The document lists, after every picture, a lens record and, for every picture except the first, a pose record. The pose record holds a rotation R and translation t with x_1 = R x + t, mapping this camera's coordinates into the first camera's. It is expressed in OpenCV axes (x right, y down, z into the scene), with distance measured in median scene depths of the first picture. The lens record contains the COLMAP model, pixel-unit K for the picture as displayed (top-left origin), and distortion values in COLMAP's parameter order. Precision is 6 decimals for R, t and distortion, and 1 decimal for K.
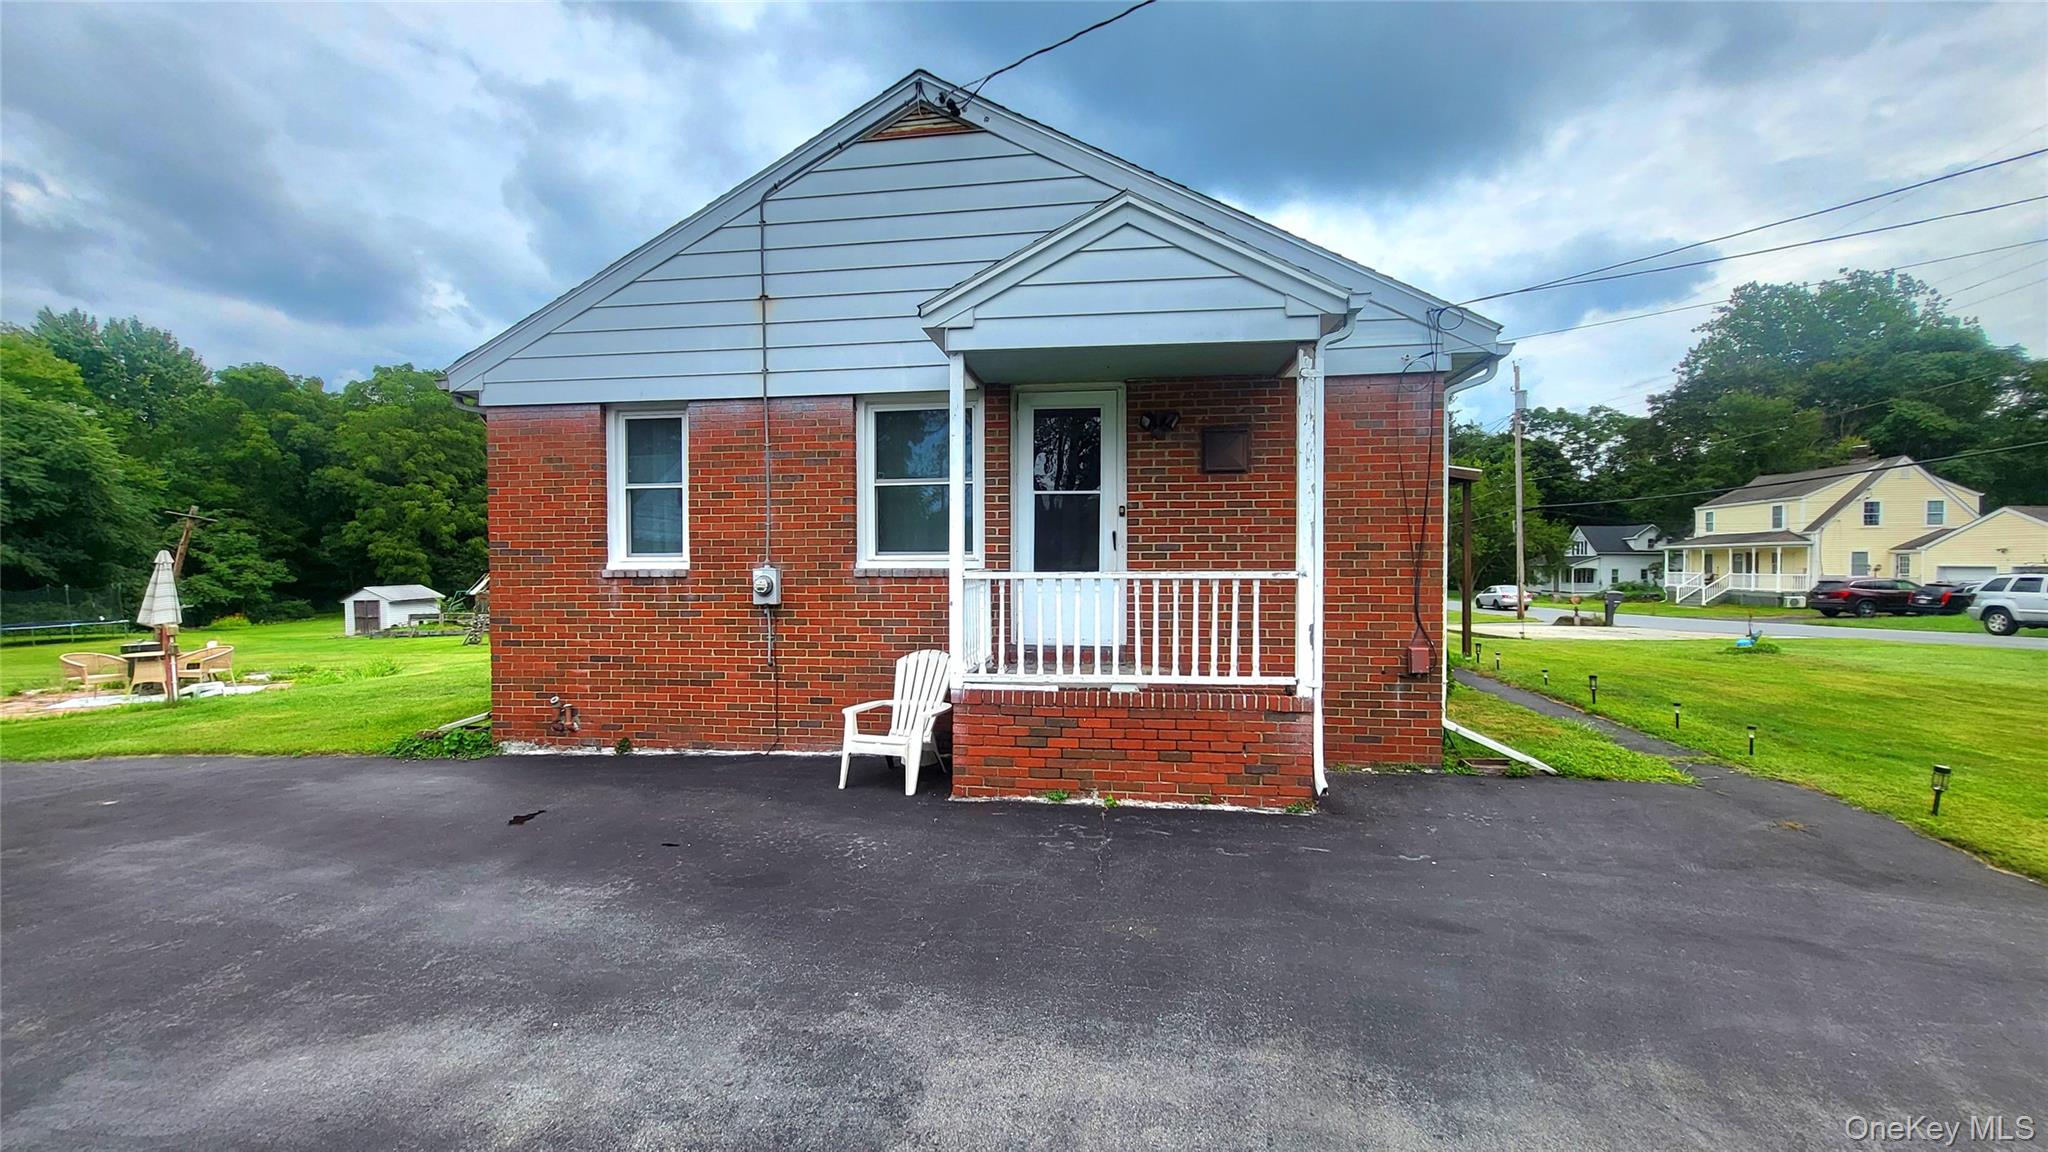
lens RADIAL K [[802.3, 0, 1026.8], [0, 802.3, 579.8], [0, 0, 1]] dist [-0.002464, 0.000461]
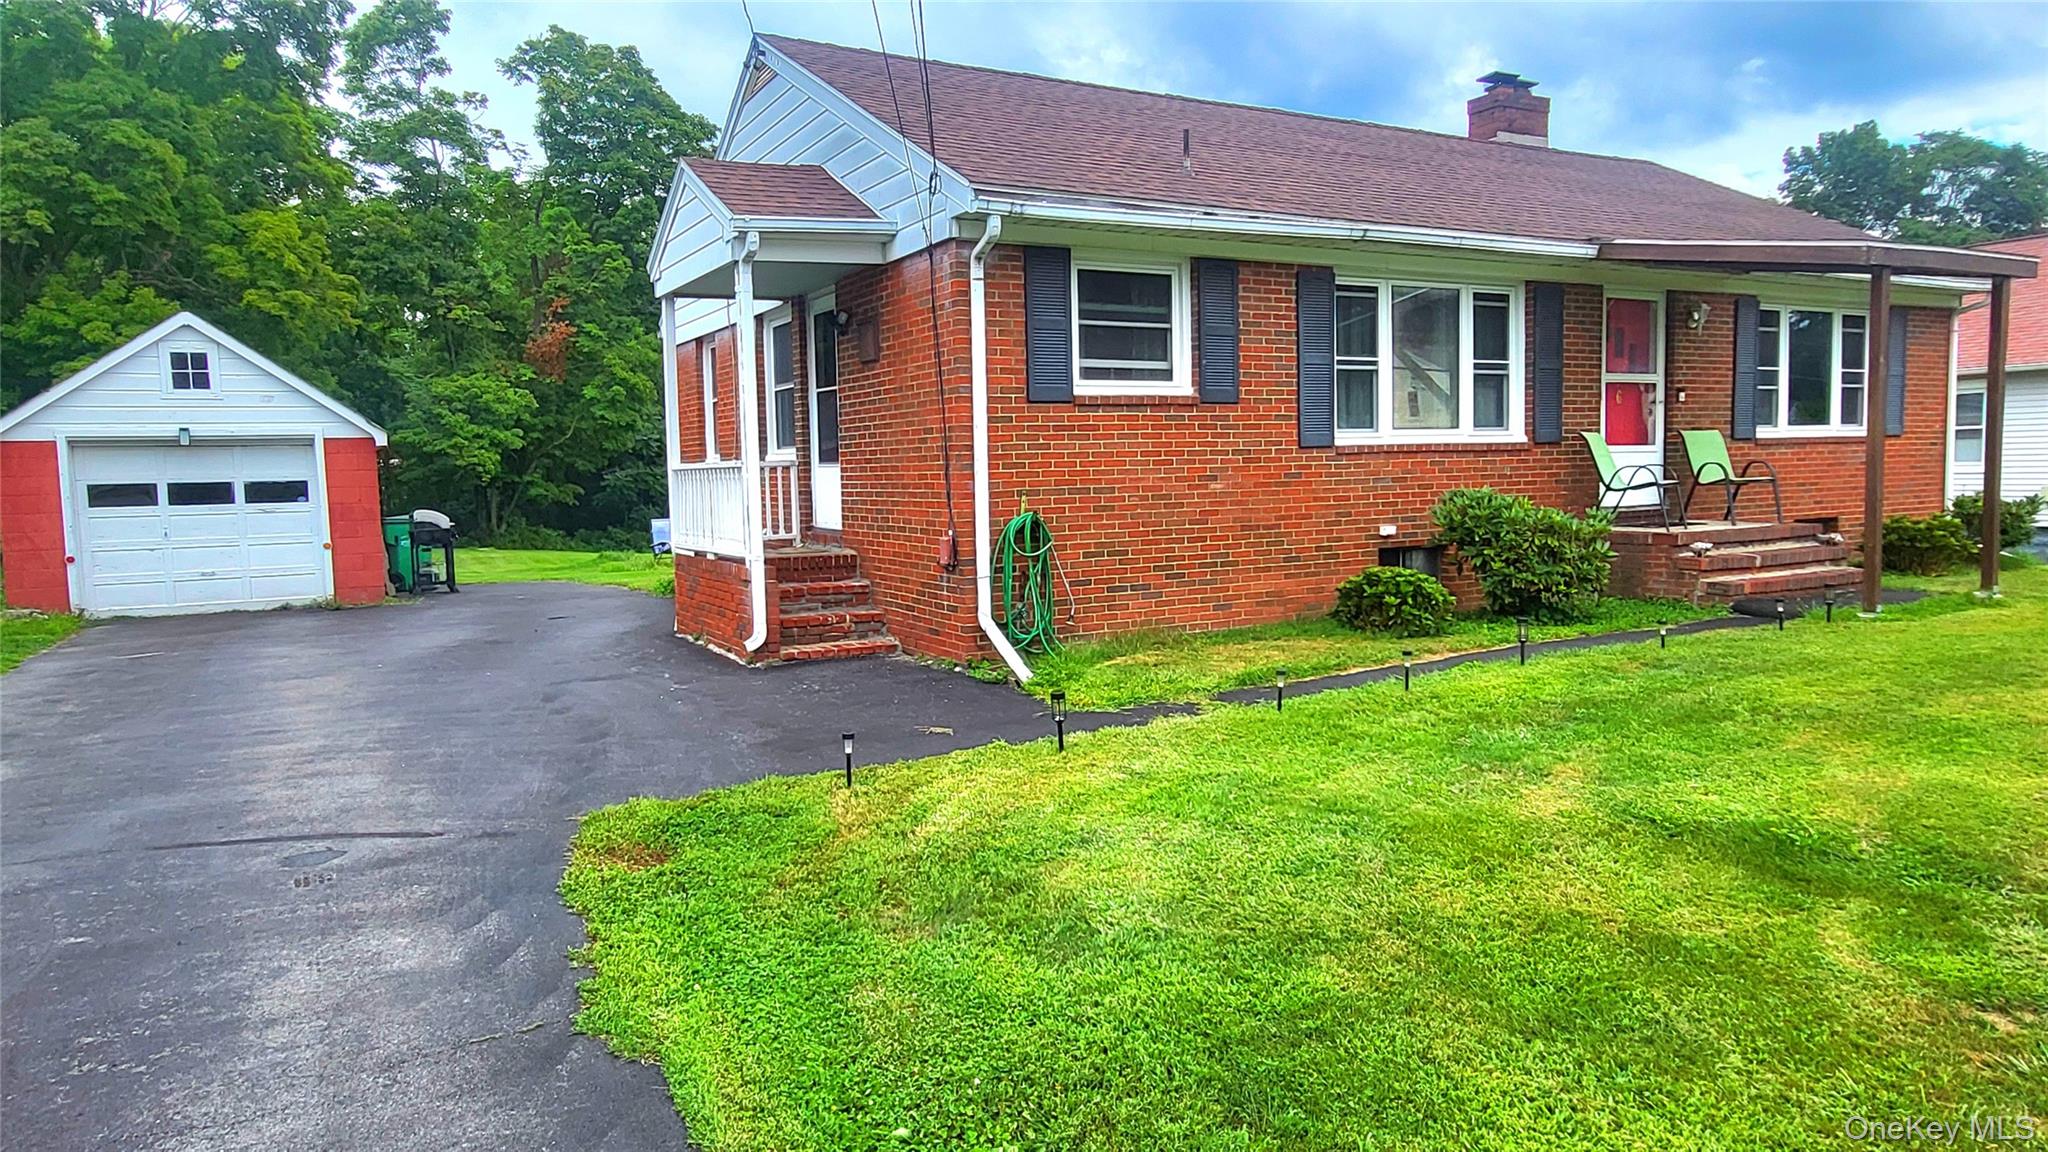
lens RADIAL K [[1290.3, 0, 1013.0], [0, 1290.3, 567.3], [0, 0, 1]] dist [0.000676, -0.003600]
pose [[0.591024, 0.051501, -0.805009, 1.690569], [0.008020, 0.997535, 0.069707, 0.013890], [0.806614, -0.047655, 0.589154, 0.161857]]
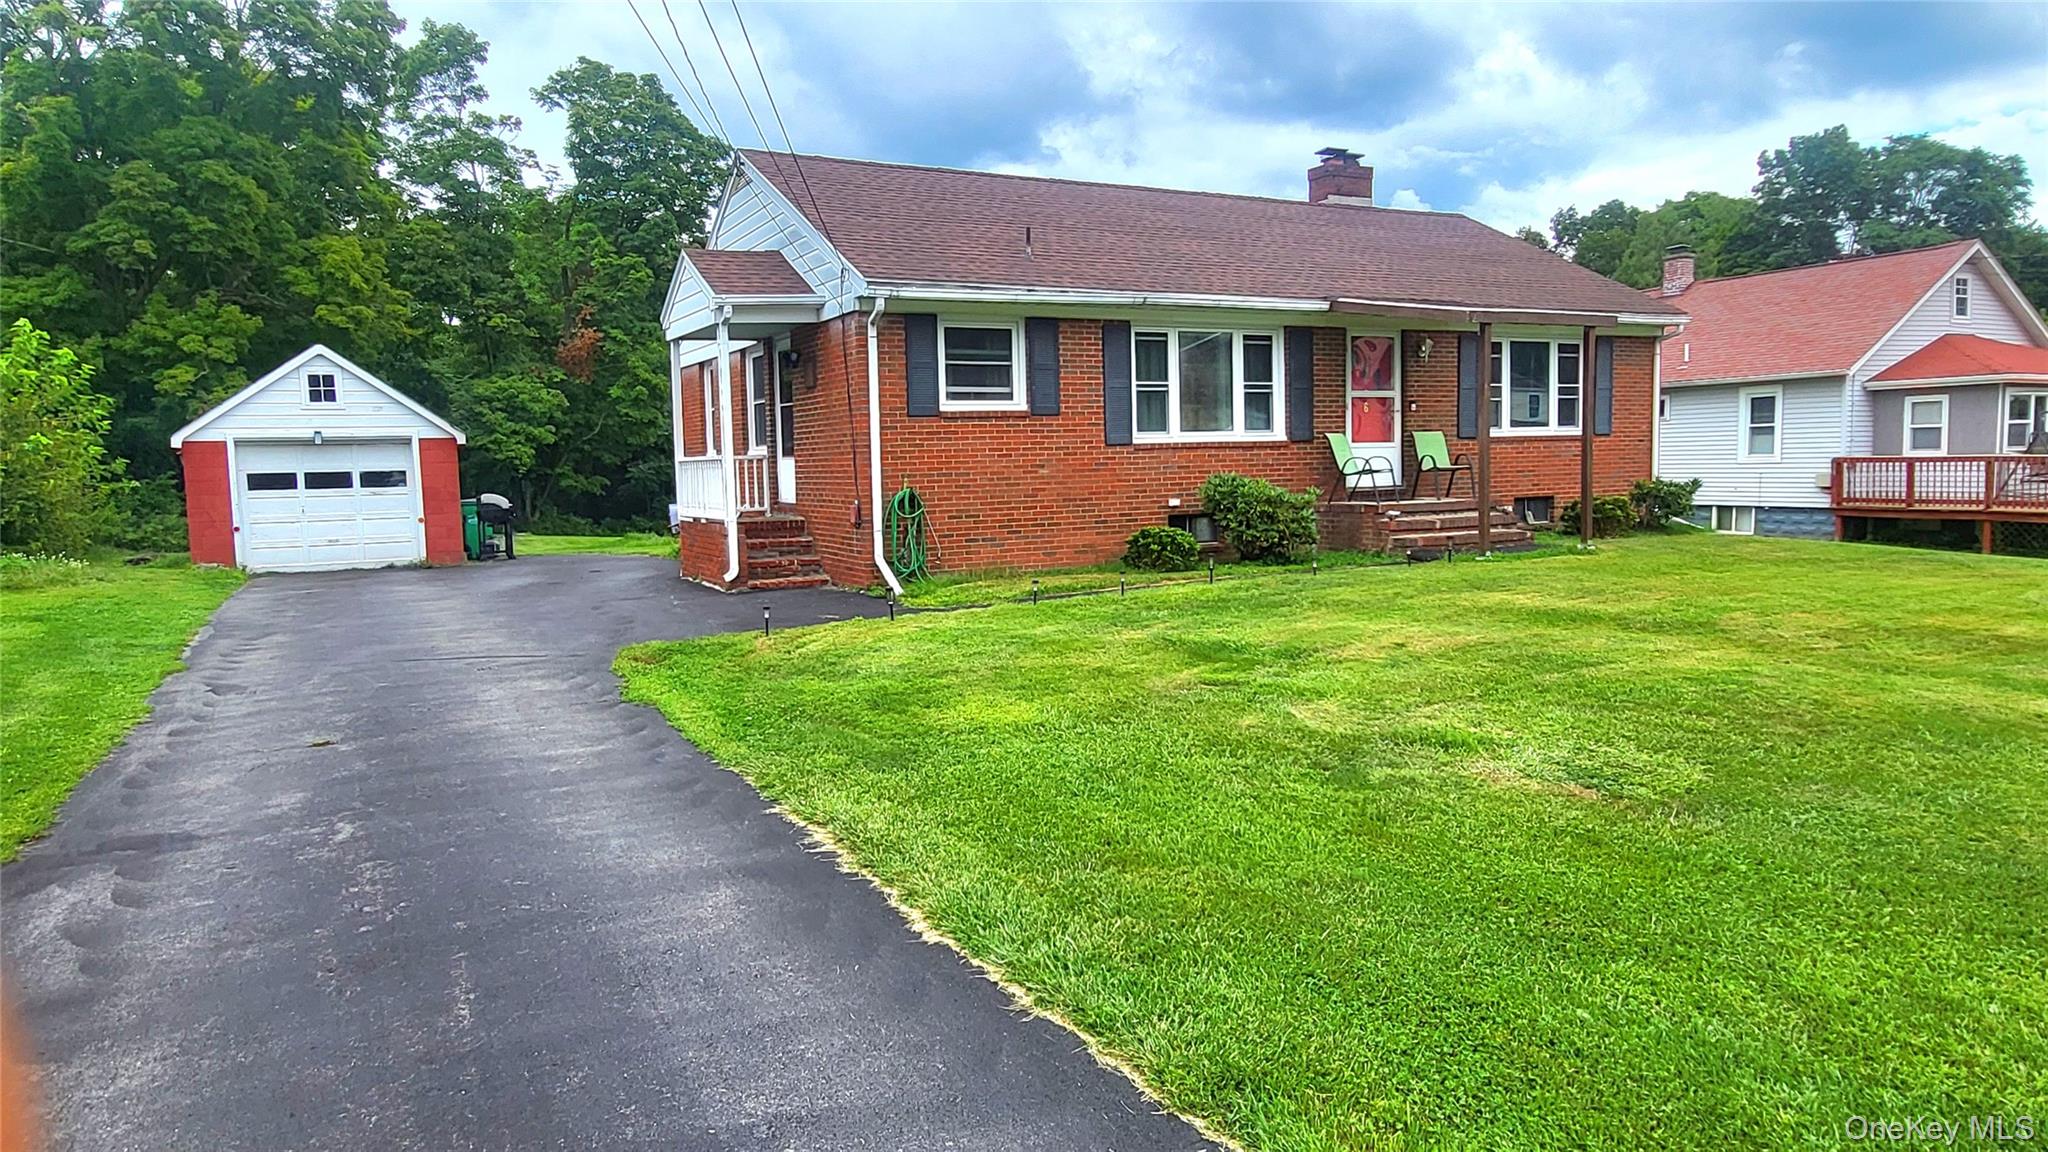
lens RADIAL K [[1290.3, 0, 1015.6], [0, 1290.3, 565.1], [0, 0, 1]] dist [0.000676, -0.003600]
pose [[0.578796, 0.054404, -0.813656, 2.443820], [0.009619, 0.997247, 0.073522, 0.023351], [0.815416, -0.050381, 0.576679, -0.098166]]
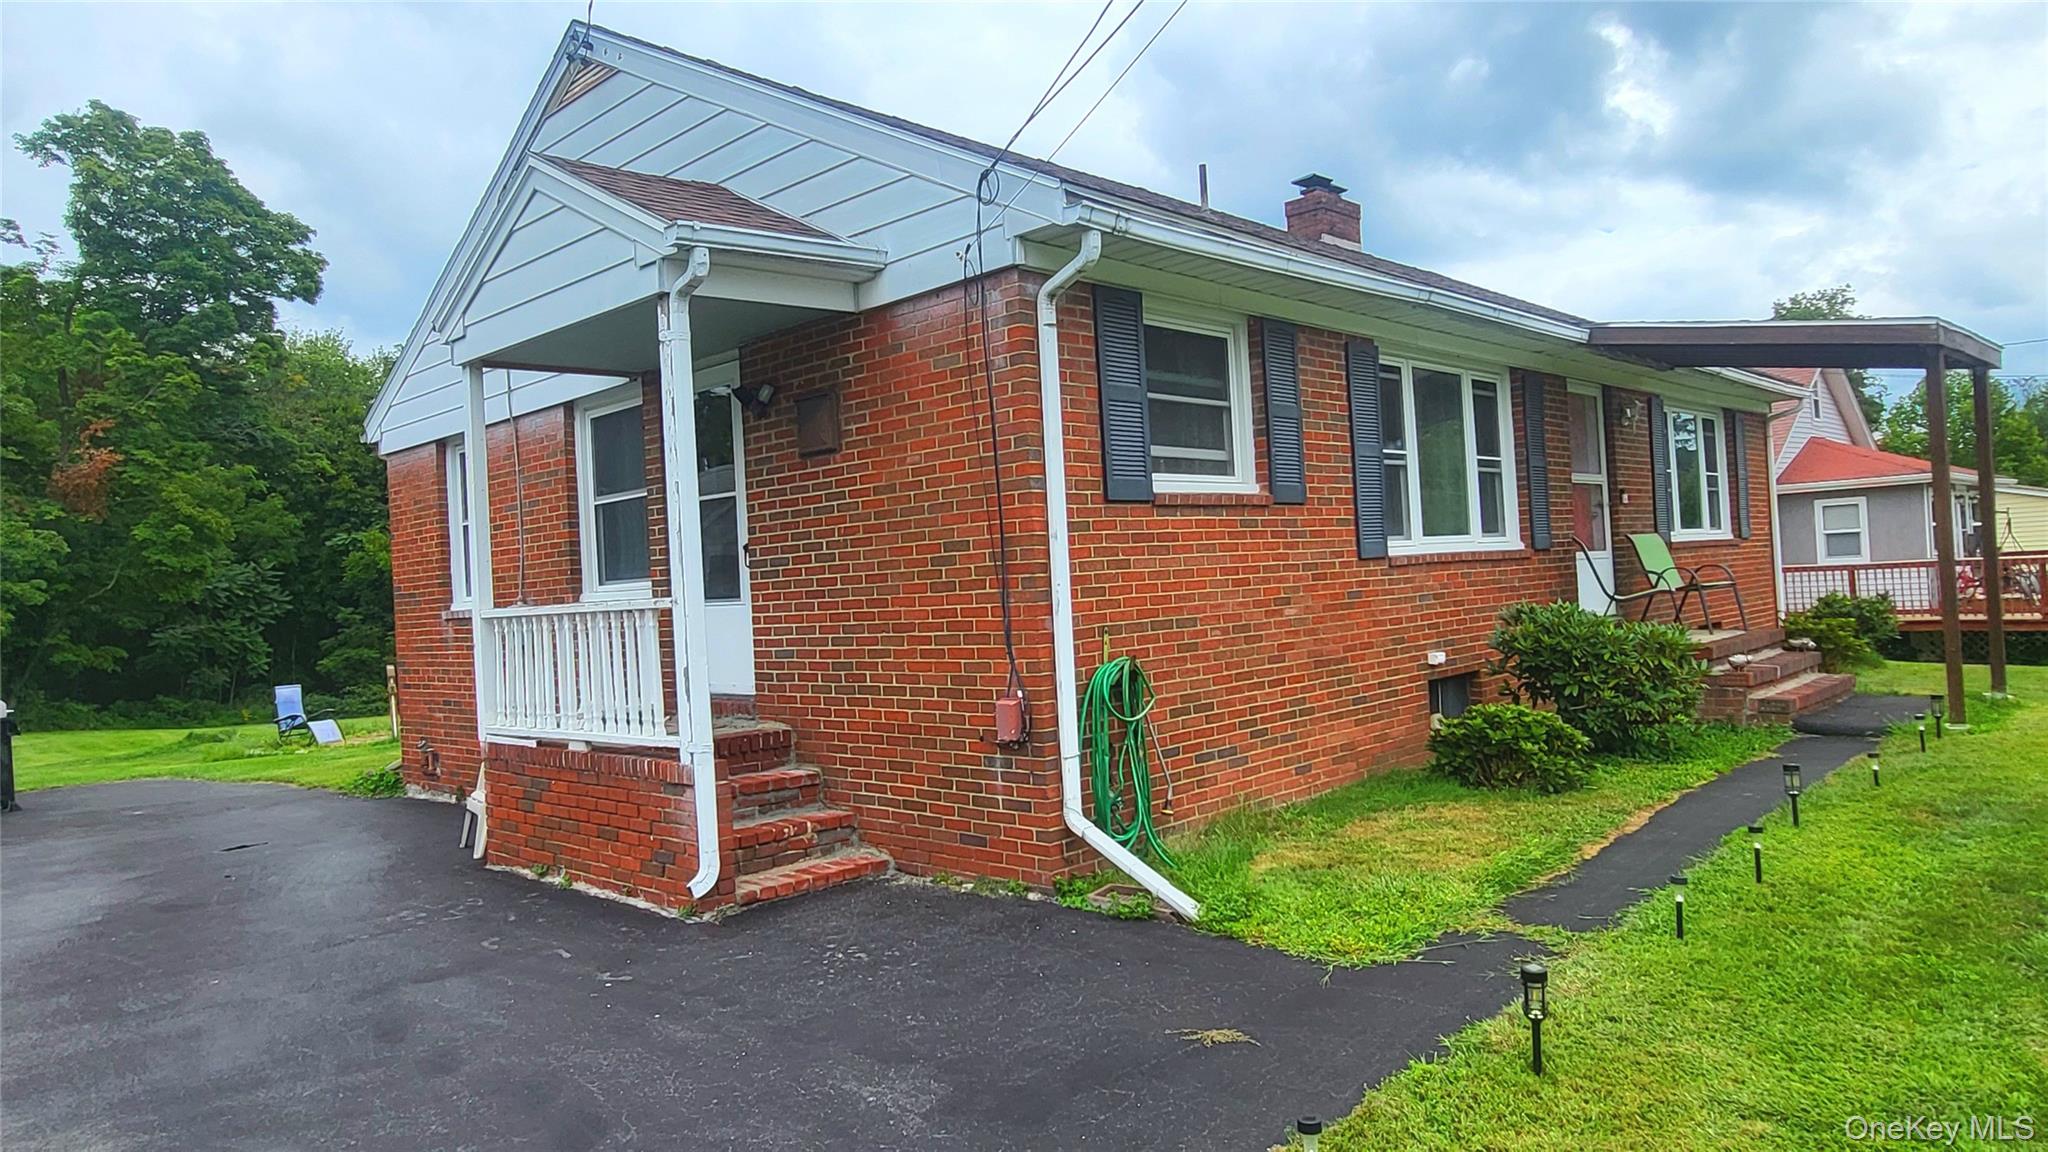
lens RADIAL K [[1290.3, 0, 1013.3], [0, 1290.3, 566.4], [0, 0, 1]] dist [0.000676, -0.003600]
pose [[0.802967, -0.051198, -0.593820, 1.065011], [0.044445, 0.998673, -0.026005, 0.004680], [0.594364, -0.005511, 0.804177, 0.170540]]
